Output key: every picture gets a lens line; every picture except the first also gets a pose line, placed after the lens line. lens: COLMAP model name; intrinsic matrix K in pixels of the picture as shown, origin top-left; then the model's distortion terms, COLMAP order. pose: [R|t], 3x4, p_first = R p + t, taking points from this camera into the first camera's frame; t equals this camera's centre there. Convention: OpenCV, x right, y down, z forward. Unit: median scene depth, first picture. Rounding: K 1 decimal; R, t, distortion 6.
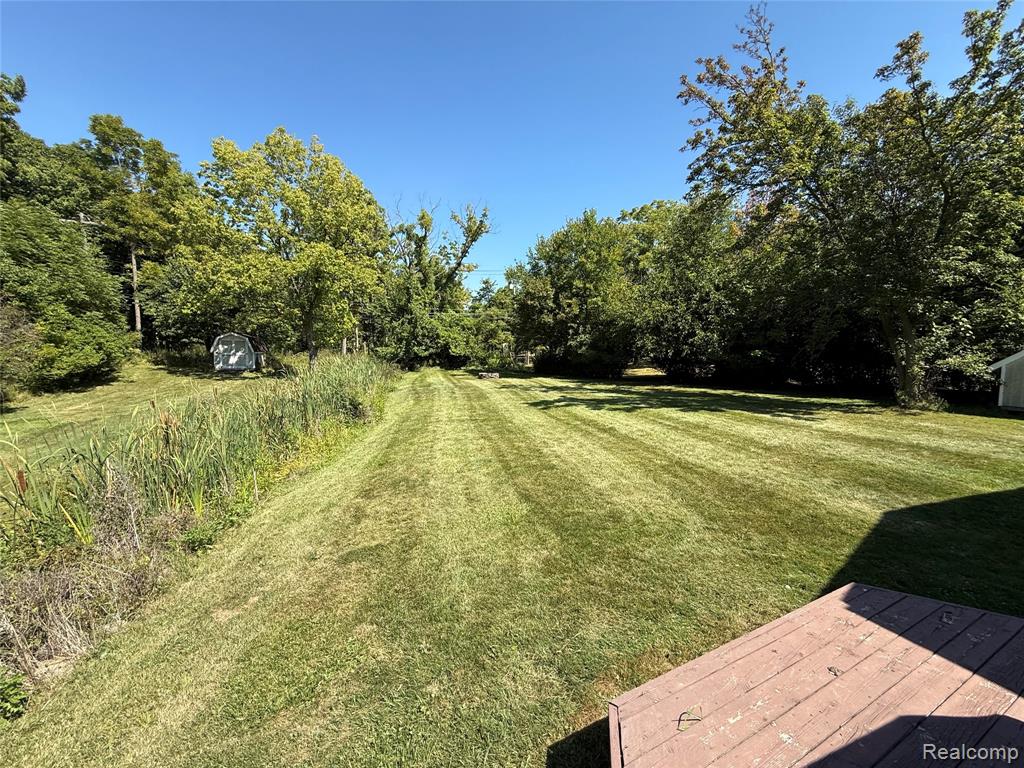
lens RADIAL K [[409.6, 0, 510.8], [0, 409.6, 385.9], [0, 0, 1]] dist [0.000545, -0.000546]
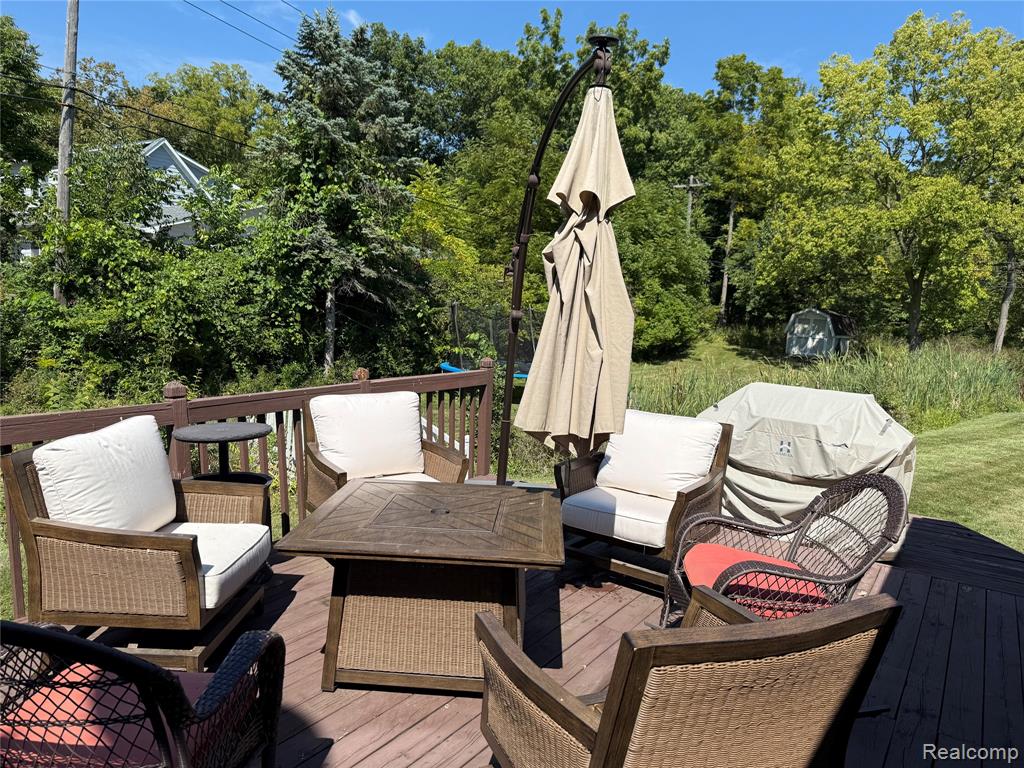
lens RADIAL K [[718.4, 0, 510.1], [0, 718.4, 385.4], [0, 0, 1]] dist [-0.004724, -0.002495]
pose [[0.499098, 0.115049, -0.858874, 0.187452], [-0.131401, 0.989734, 0.056219, 0.008918], [0.856525, 0.084798, 0.509092, -0.131917]]
